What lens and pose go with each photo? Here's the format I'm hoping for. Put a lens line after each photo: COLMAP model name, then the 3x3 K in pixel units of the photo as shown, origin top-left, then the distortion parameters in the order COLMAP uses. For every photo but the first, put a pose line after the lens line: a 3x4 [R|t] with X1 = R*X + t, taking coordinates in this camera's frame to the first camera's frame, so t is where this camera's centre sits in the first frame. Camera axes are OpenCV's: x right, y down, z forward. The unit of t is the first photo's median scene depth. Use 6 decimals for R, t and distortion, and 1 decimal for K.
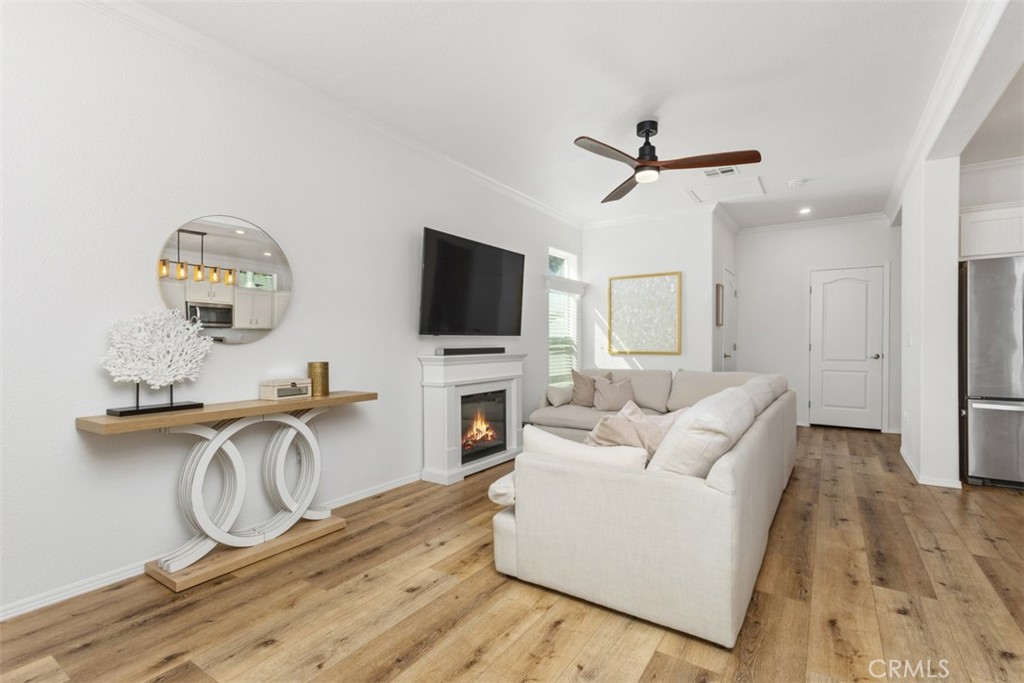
lens RADIAL K [[477.1, 0, 515.3], [0, 477.1, 344.8], [0, 0, 1]] dist [0.009489, 0.000182]
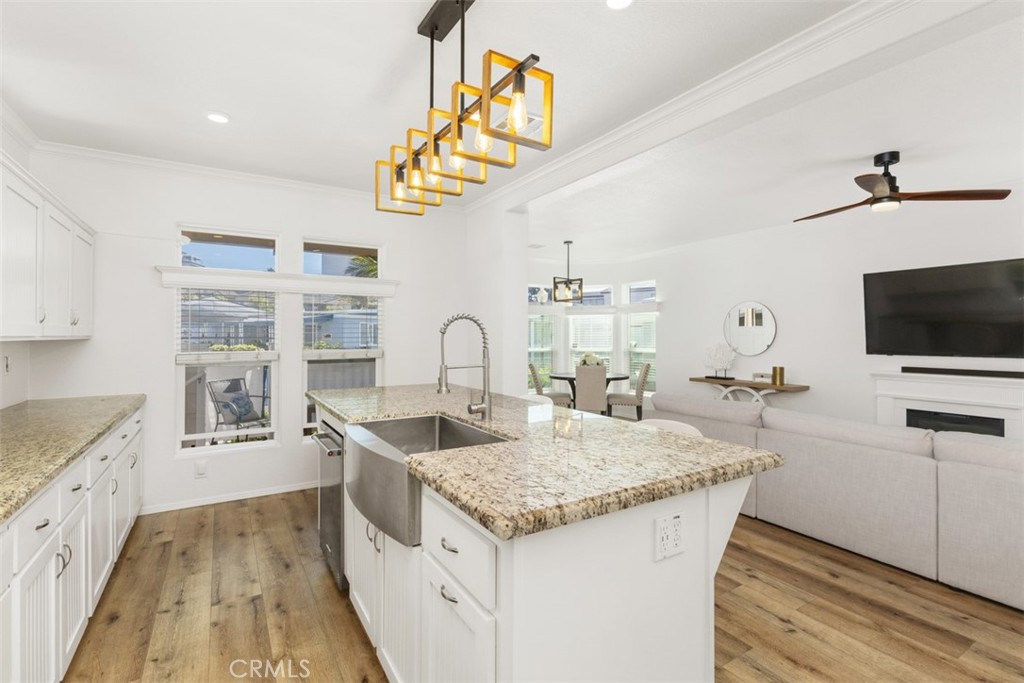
lens RADIAL K [[477.1, 0, 515.3], [0, 477.1, 344.8], [0, 0, 1]] dist [0.009489, 0.000182]
pose [[-0.423936, 0.019336, -0.905486, 1.534646], [-0.006342, 0.999684, 0.024317, -0.079461], [0.905670, 0.016051, -0.423679, 0.725243]]
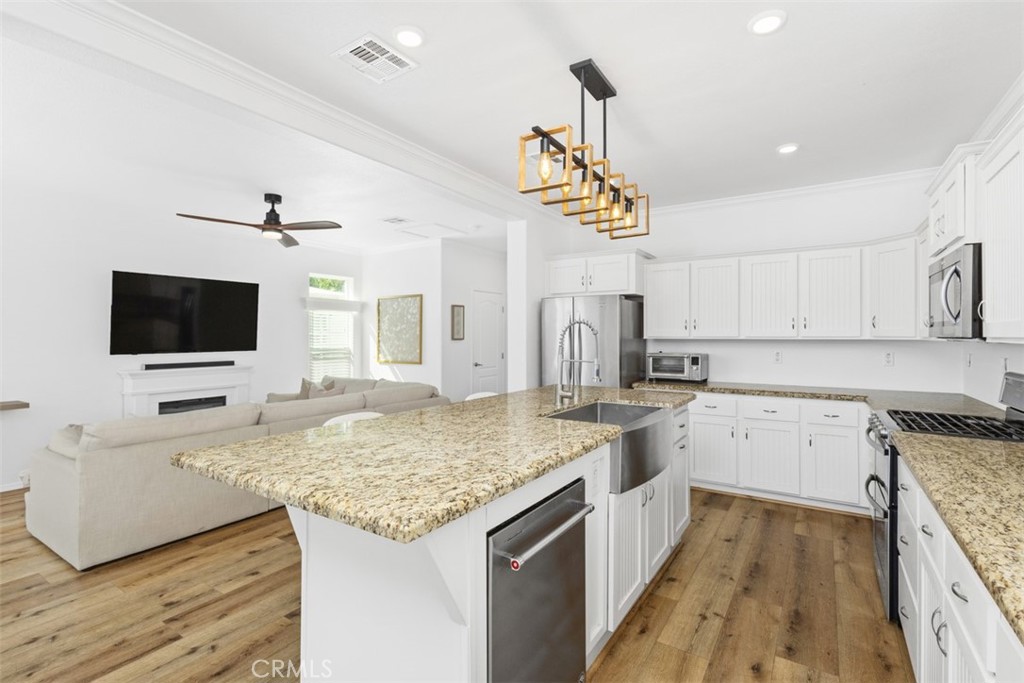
lens RADIAL K [[479.3, 0, 525.8], [0, 479.3, 331.2], [0, 0, 1]] dist [-0.001577, -0.000643]
pose [[0.999748, 0.003293, 0.022195, 0.936984], [-0.002985, 0.999899, -0.013866, -0.074337], [-0.022238, 0.013796, 0.999658, -0.316538]]
